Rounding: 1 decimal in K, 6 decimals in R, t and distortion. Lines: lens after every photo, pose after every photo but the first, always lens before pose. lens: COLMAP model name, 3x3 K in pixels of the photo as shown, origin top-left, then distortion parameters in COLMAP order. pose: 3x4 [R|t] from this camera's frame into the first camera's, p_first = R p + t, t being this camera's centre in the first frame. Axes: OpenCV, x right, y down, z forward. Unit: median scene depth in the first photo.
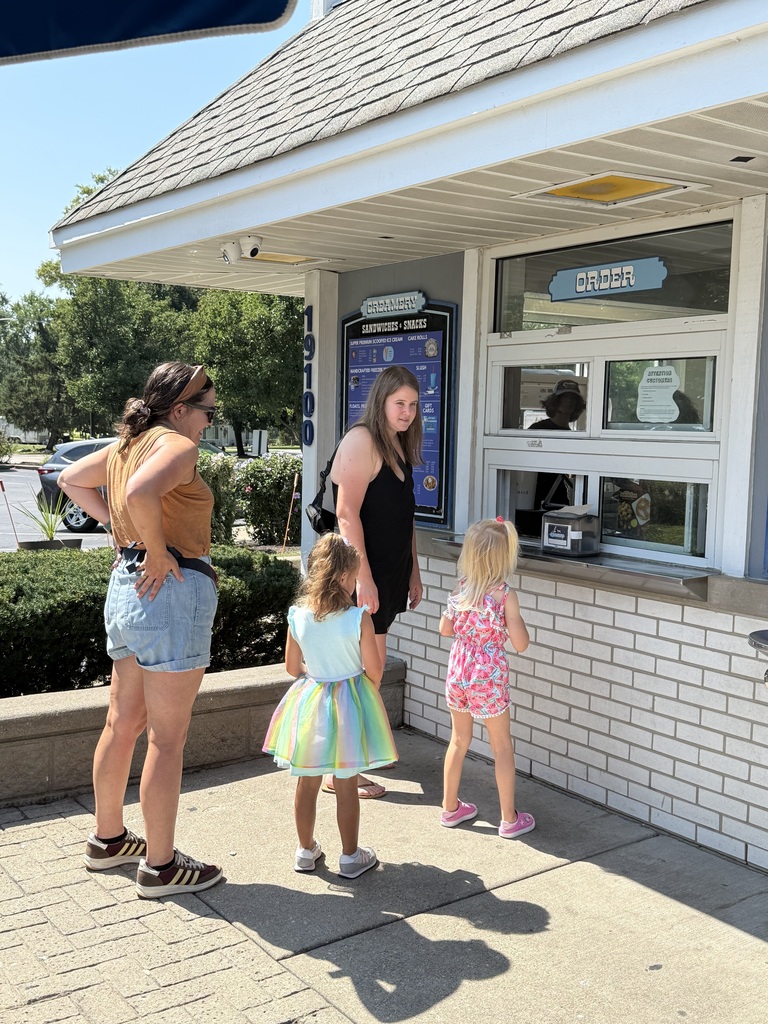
lens RADIAL K [[1133.1, 0, 384.8], [0, 1133.1, 510.3], [0, 0, 1]] dist [0.028786, 0.000000]
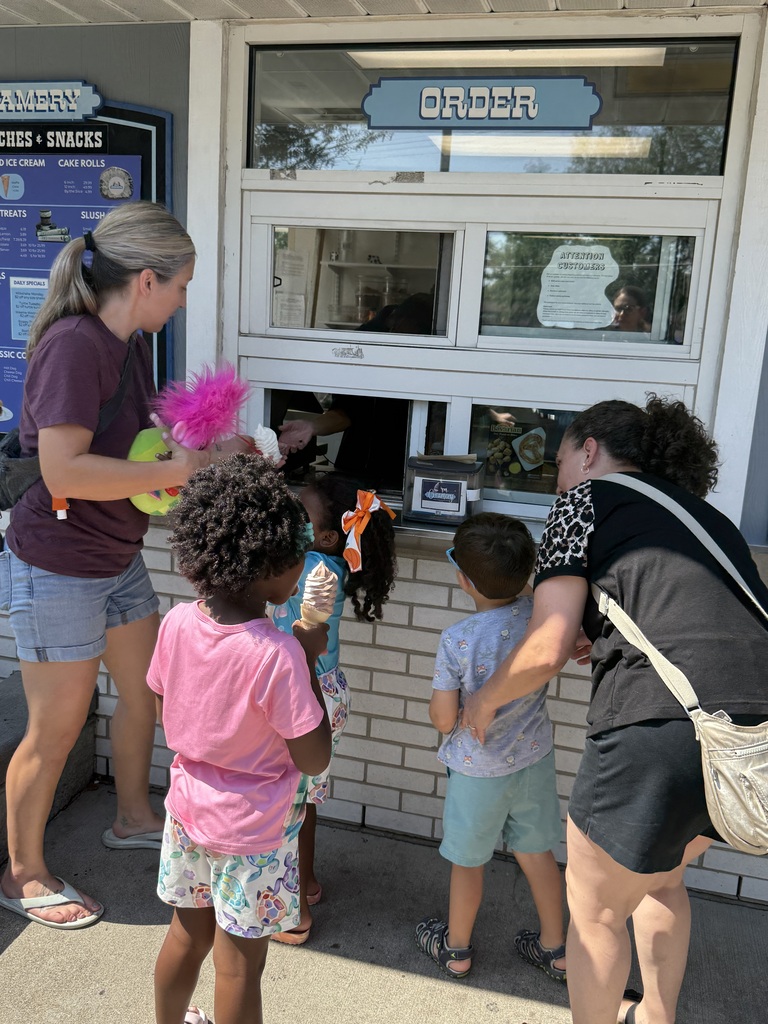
lens RADIAL K [[933.7, 0, 382.5], [0, 933.7, 519.6], [0, 0, 1]] dist [0.011147, -0.026057]
pose [[0.760376, -0.115059, 0.639210, -0.221252], [0.012834, 0.986653, 0.162332, -0.052479], [-0.649356, -0.115230, 0.751704, 0.591579]]
